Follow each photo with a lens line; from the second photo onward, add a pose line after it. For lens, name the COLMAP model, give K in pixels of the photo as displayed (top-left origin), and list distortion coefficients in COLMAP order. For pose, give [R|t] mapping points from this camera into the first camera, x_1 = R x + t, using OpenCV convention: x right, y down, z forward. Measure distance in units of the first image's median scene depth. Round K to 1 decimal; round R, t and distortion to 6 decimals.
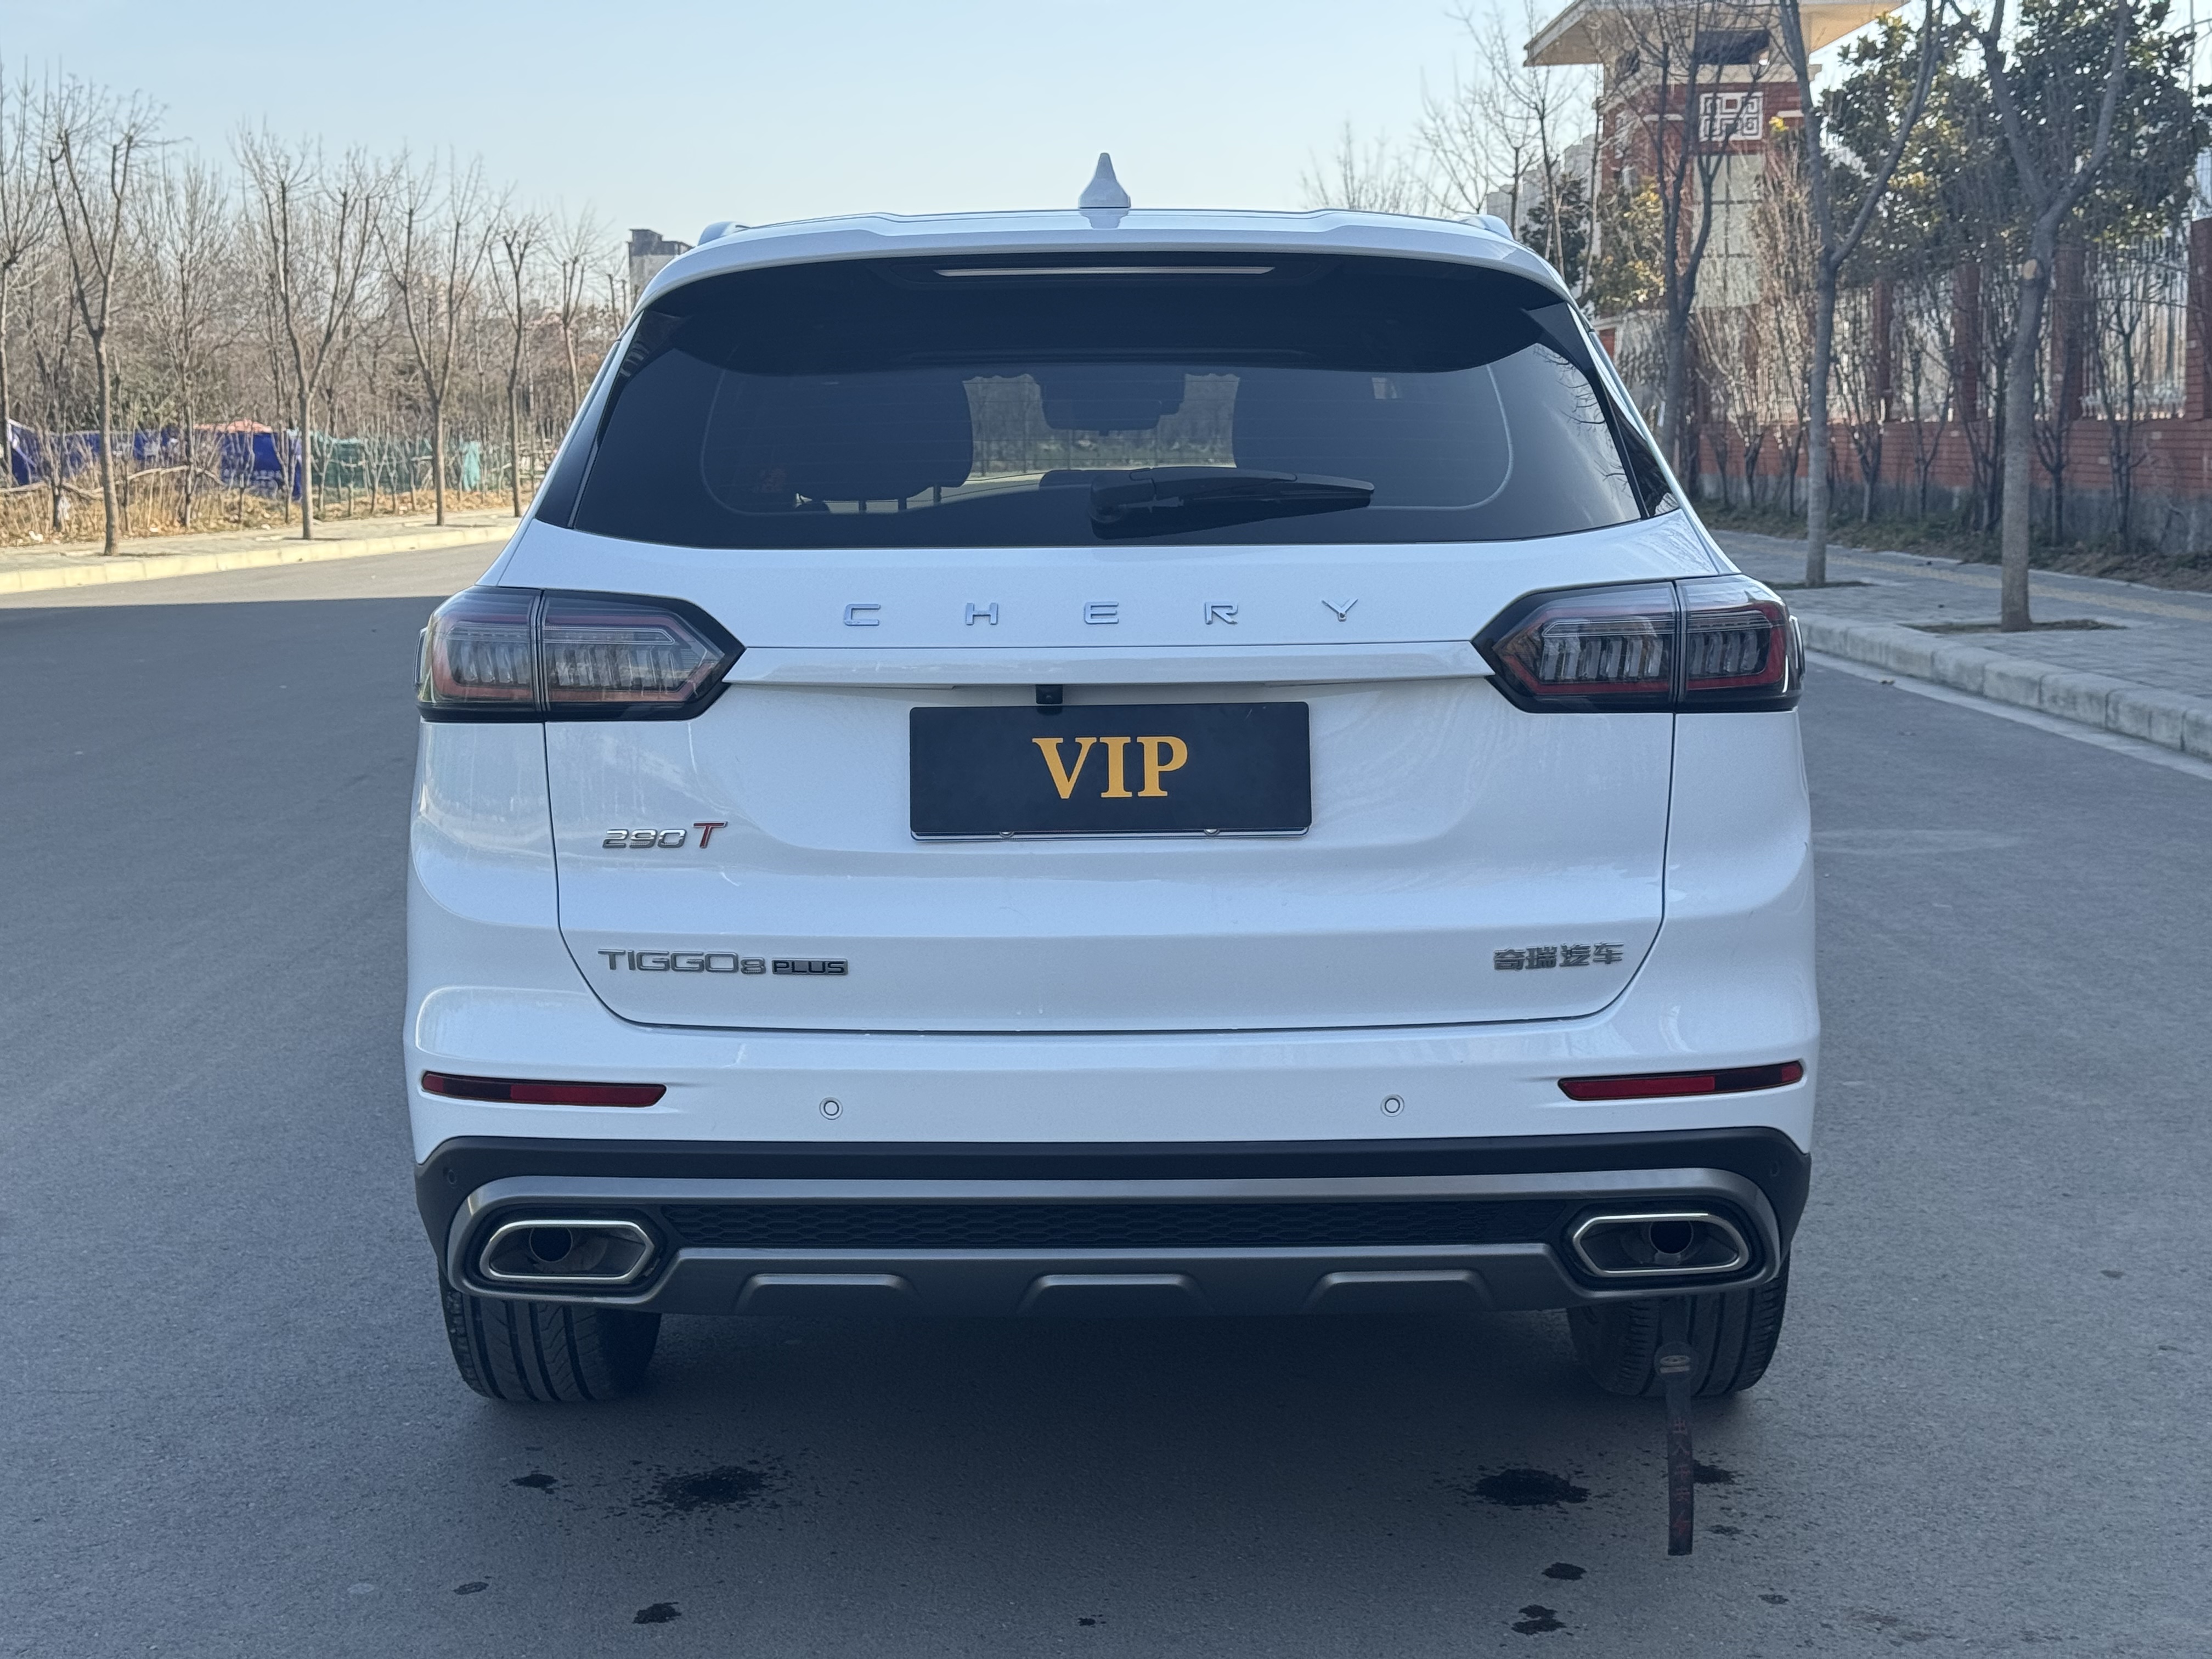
lens RADIAL K [[3079.4, 0, 1106.0], [0, 3079.4, 829.5], [0, 0, 1]] dist [0.199032, -0.416362]
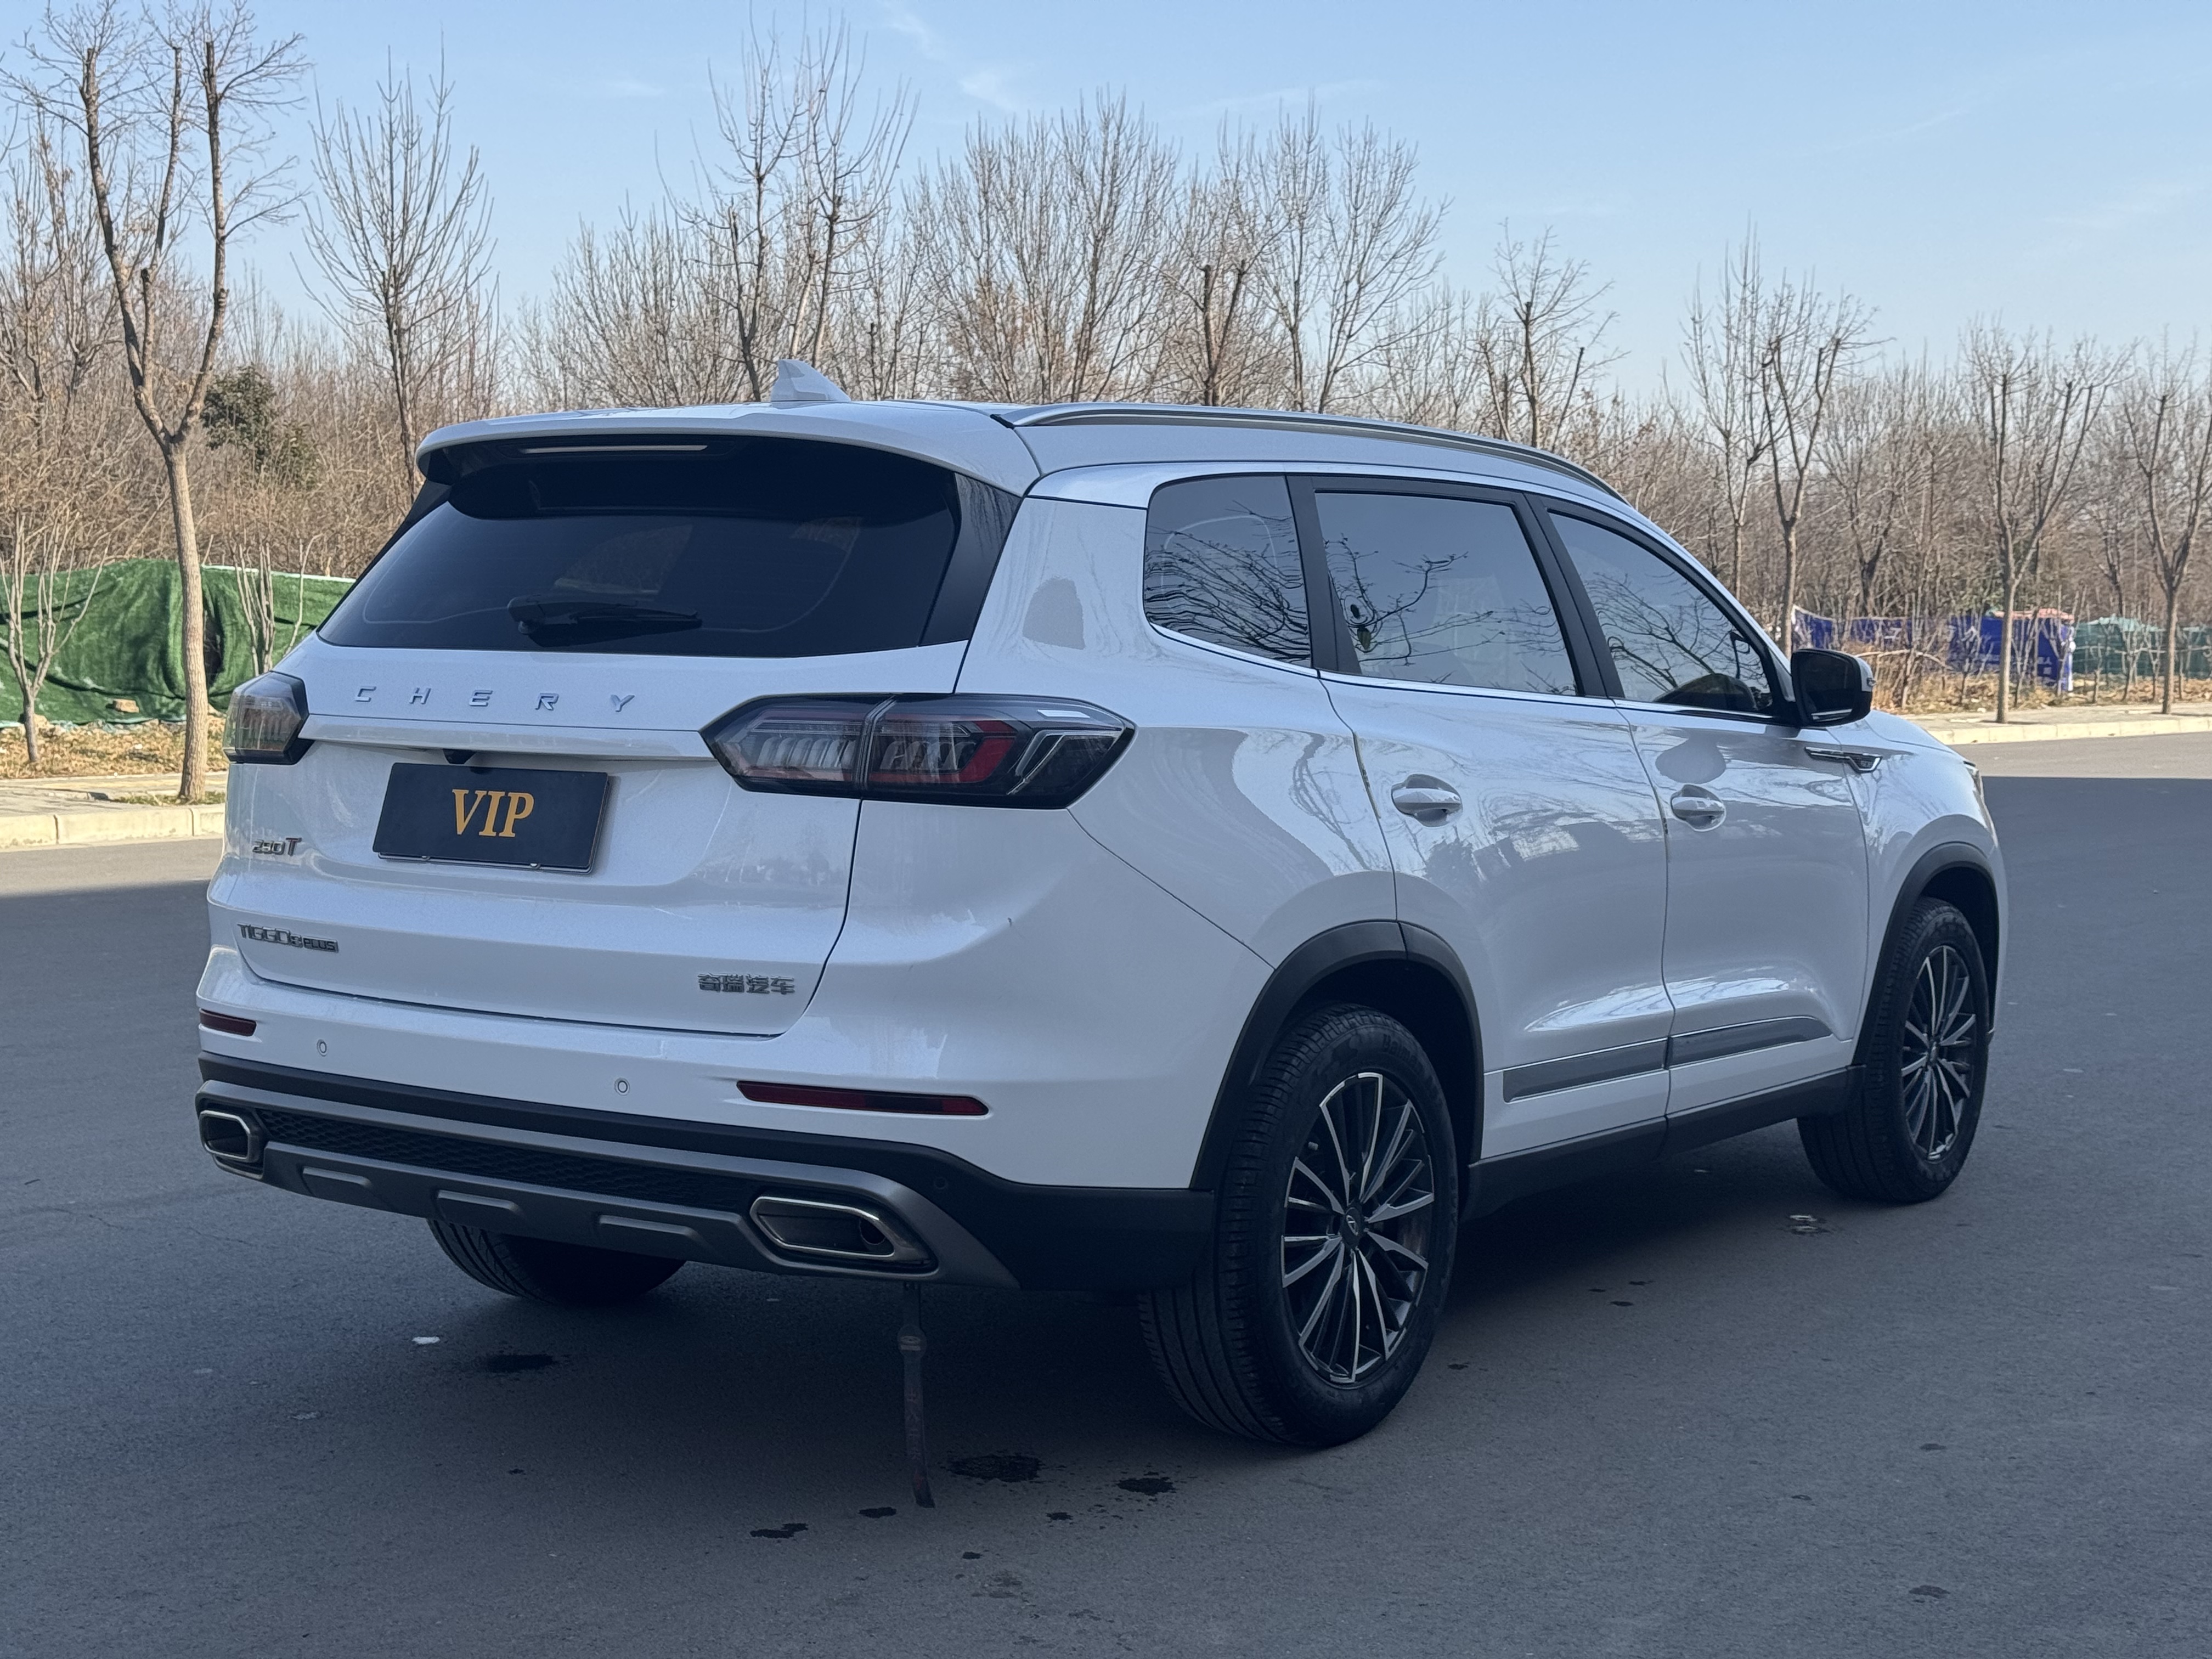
lens RADIAL K [[3079.4, 0, 1106.0], [0, 3079.4, 829.5], [0, 0, 1]] dist [0.199032, -0.416362]
pose [[0.826475, 0.059676, -0.559802, 0.965267], [-0.093154, 0.995155, -0.031444, 0.004180], [0.555213, 0.078135, 0.828030, 0.032669]]
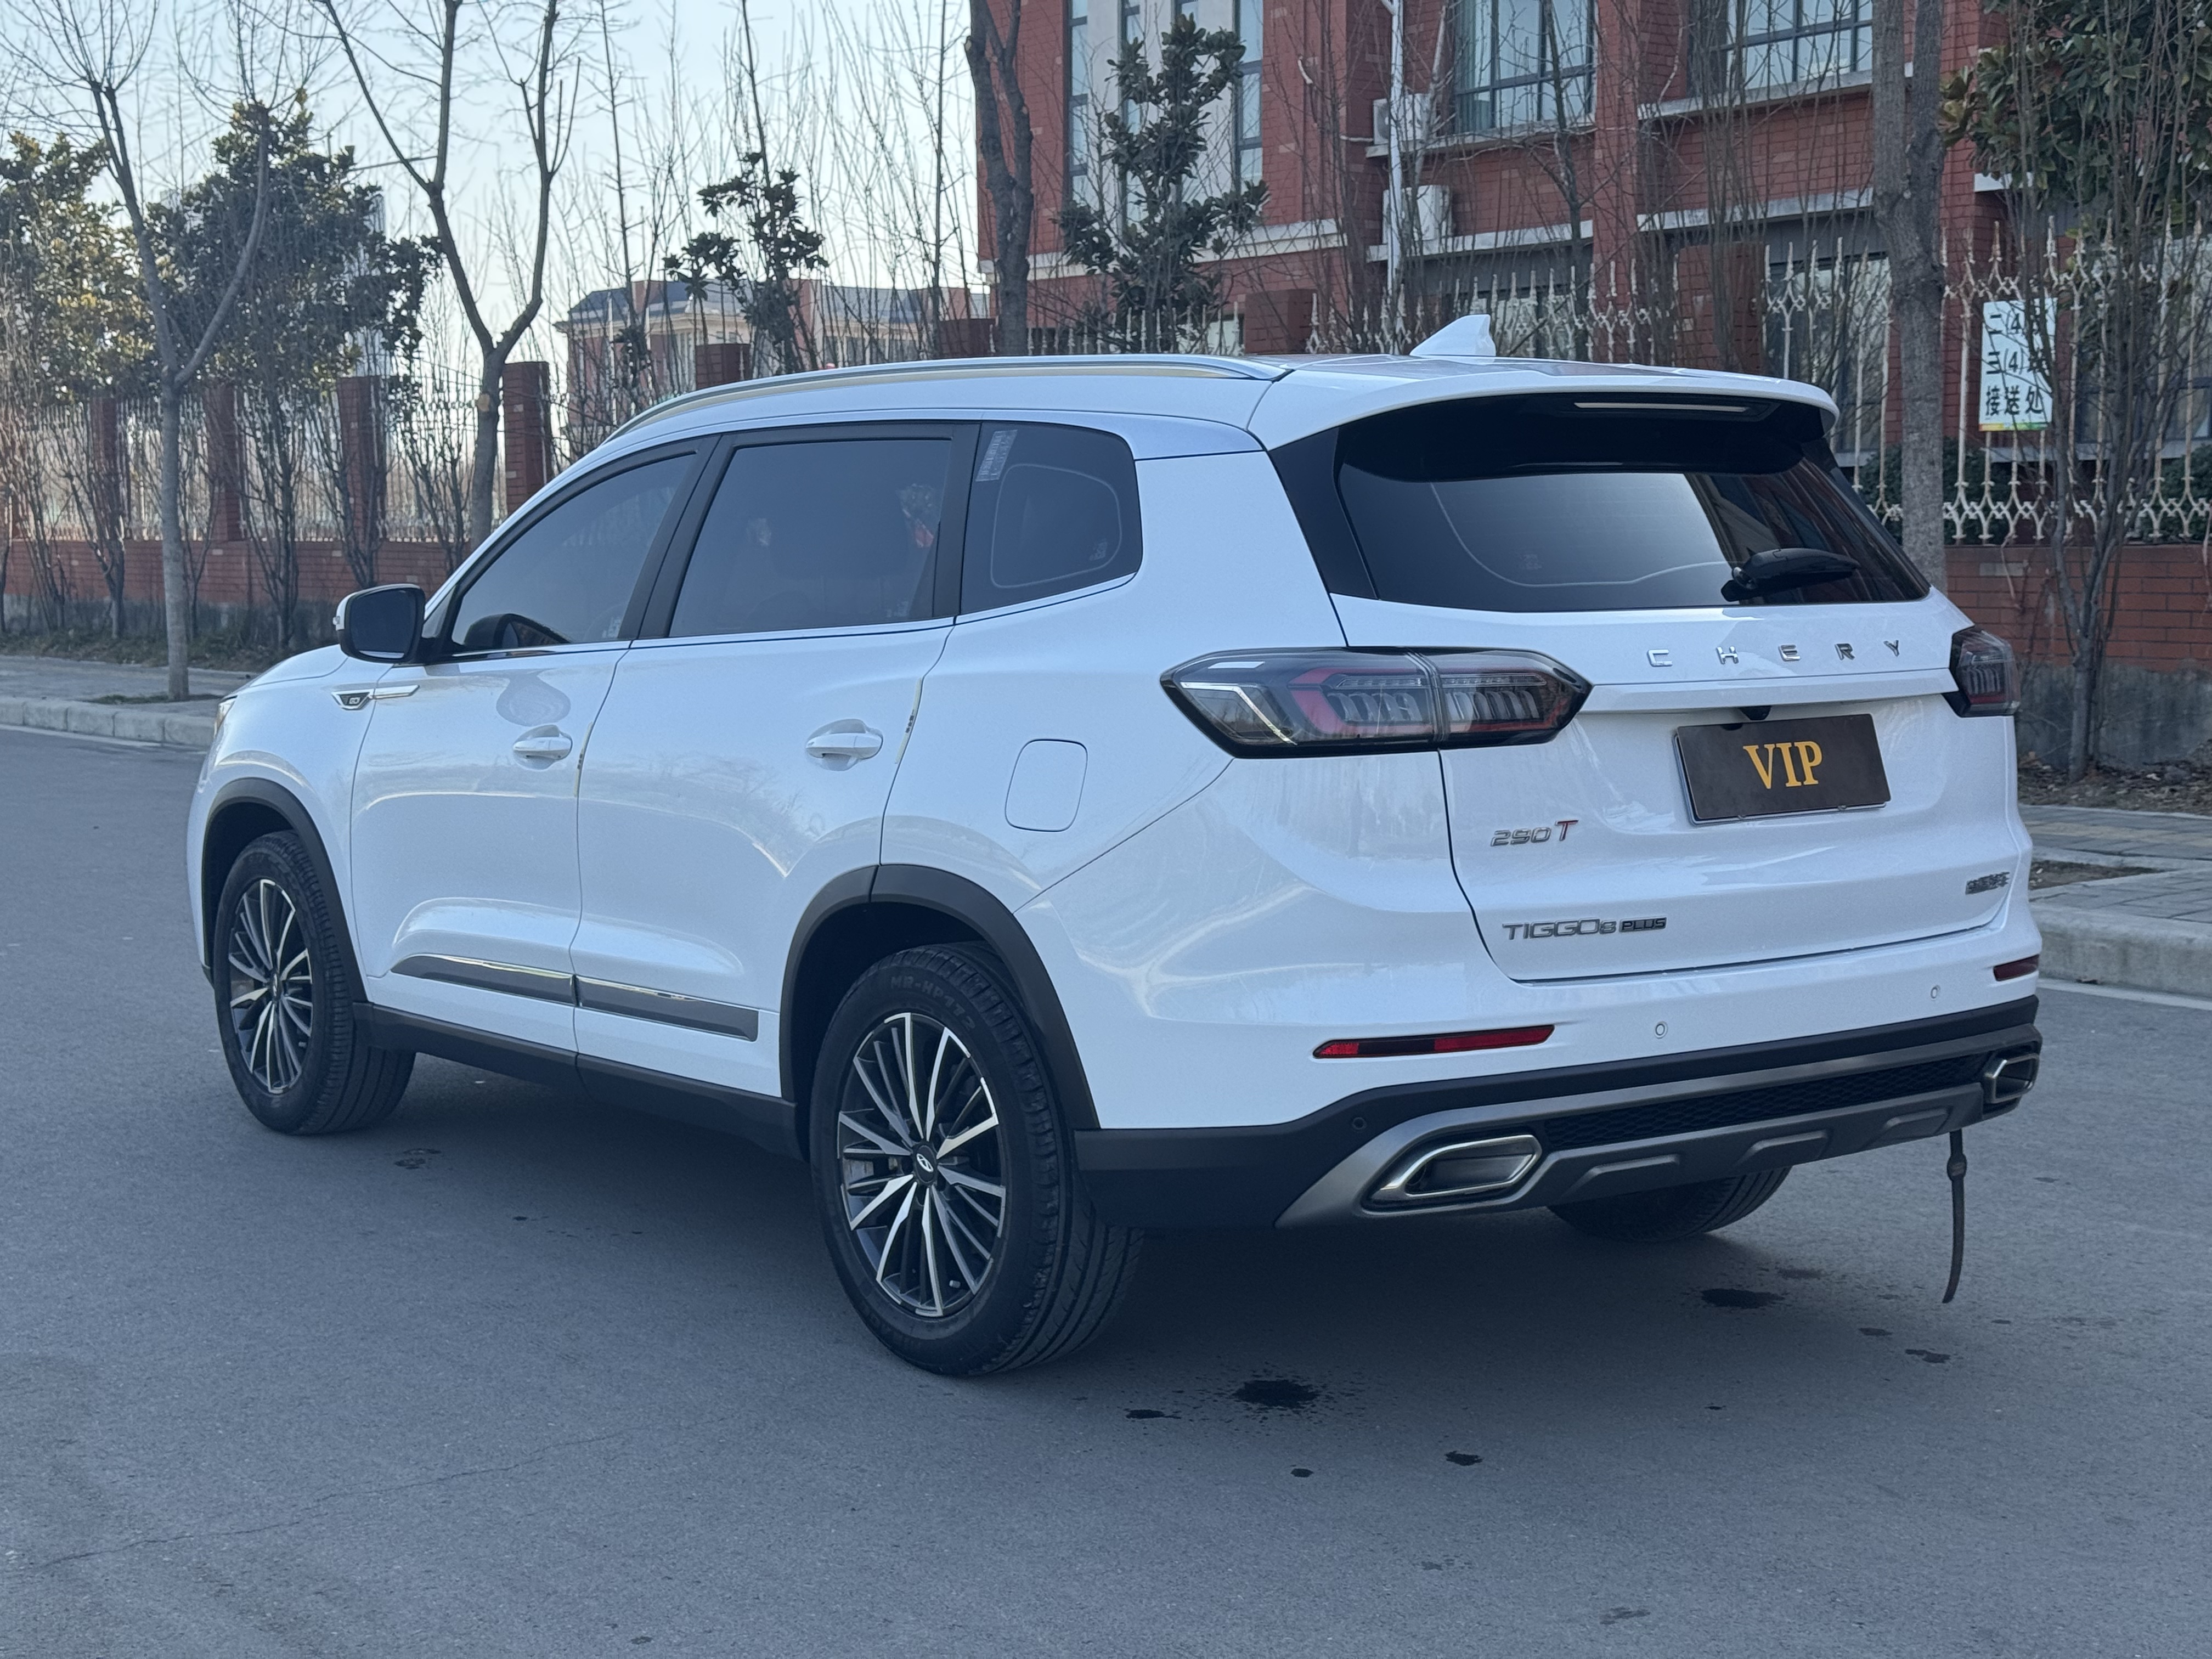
lens RADIAL K [[3079.4, 0, 1106.0], [0, 3079.4, 829.5], [0, 0, 1]] dist [0.199032, -0.416362]
pose [[0.793294, -0.051328, 0.606672, -1.068539], [0.075058, 0.997084, -0.013788, 0.004957], [-0.604195, 0.056474, 0.794833, 0.081171]]
